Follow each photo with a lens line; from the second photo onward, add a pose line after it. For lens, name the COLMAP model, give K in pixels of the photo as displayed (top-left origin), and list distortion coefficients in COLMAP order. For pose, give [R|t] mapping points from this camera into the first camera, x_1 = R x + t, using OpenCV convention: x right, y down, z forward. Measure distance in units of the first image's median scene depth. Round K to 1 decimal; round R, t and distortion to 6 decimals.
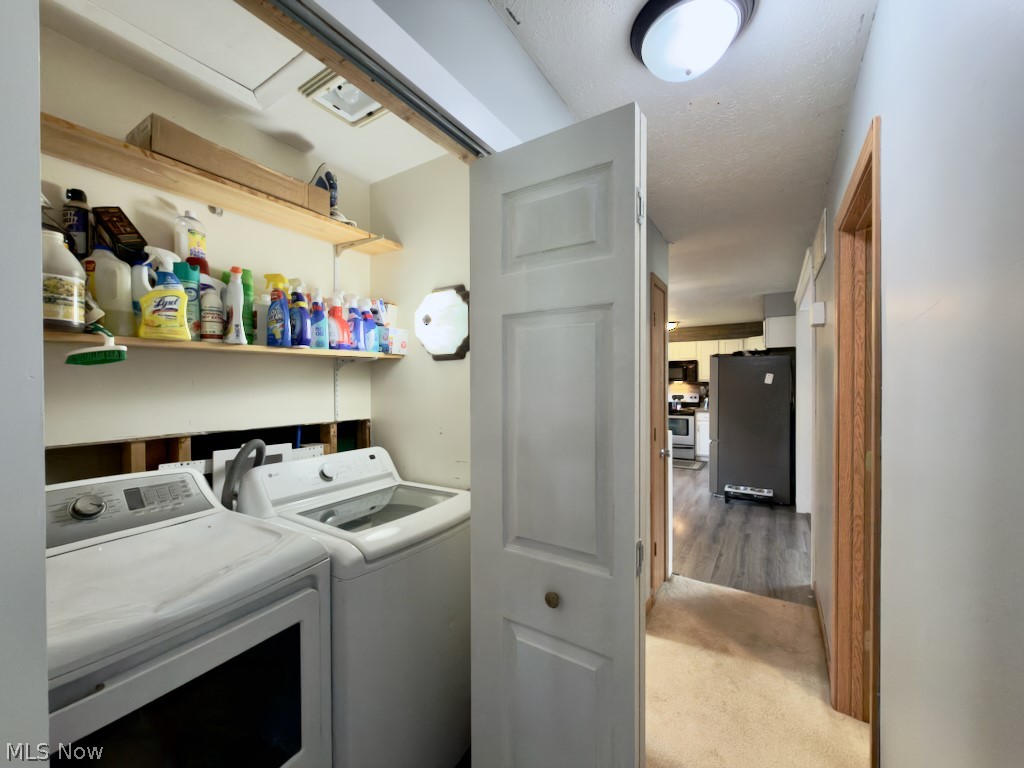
lens RADIAL K [[407.4, 0, 512.0], [0, 407.4, 384.0], [0, 0, 1]] dist [-0.000277, 0.000021]
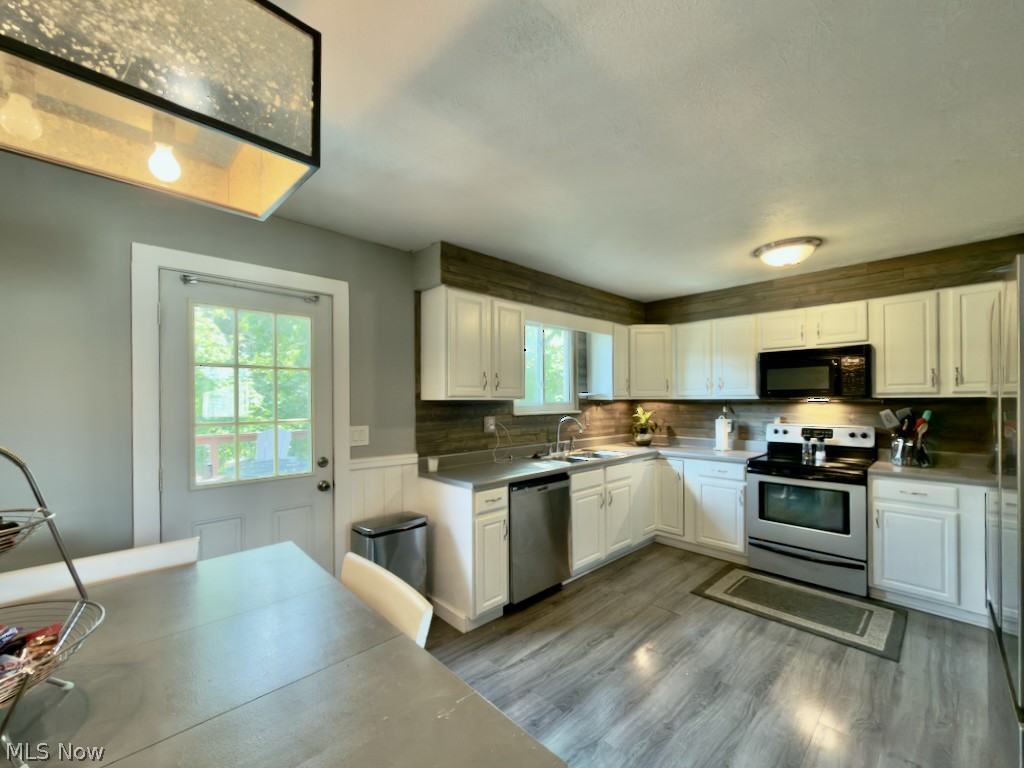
lens RADIAL K [[414.5, 0, 511.4], [0, 414.5, 398.9], [0, 0, 1]] dist [0.000207, 0.000040]
pose [[0.971229, -0.001884, -0.238140, 0.202804], [-0.000146, 0.999964, -0.008504, -0.001266], [0.238147, 0.008294, 0.971194, 0.509717]]
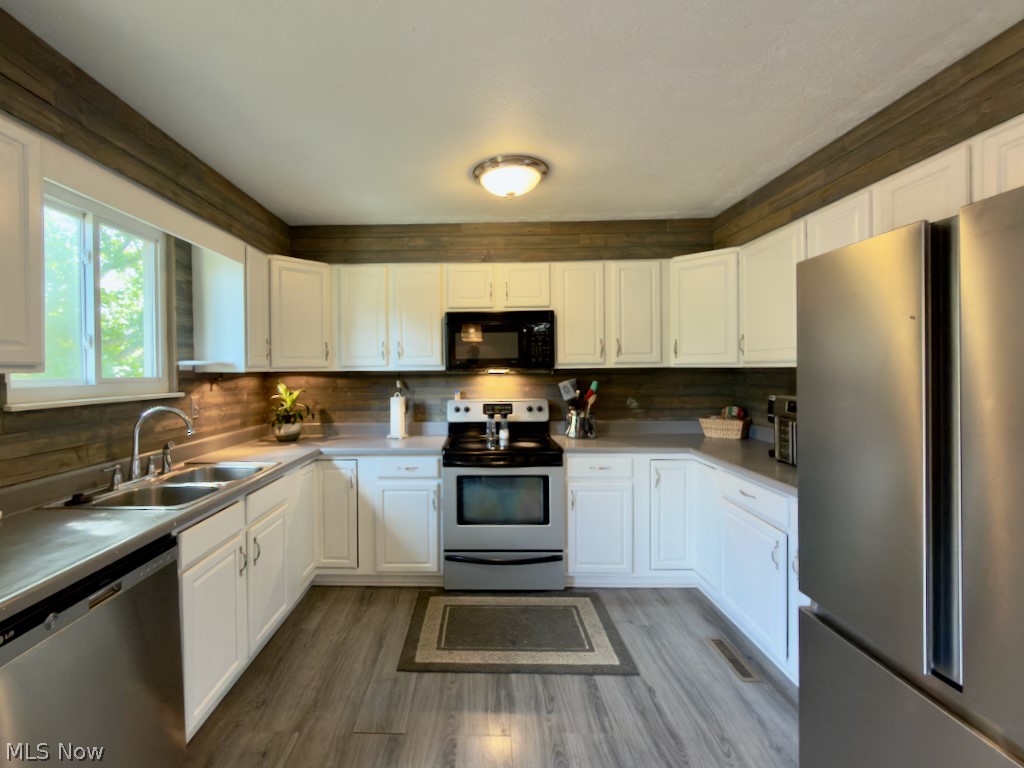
lens RADIAL K [[452.8, 0, 467.2], [0, 452.8, 373.2], [0, 0, 1]] dist [-0.001435, -0.000149]
pose [[0.856791, -0.008323, 0.515596, 0.168022], [0.010623, 0.999942, -0.001512, -0.001756], [-0.515554, 0.006772, 0.856830, 0.678722]]
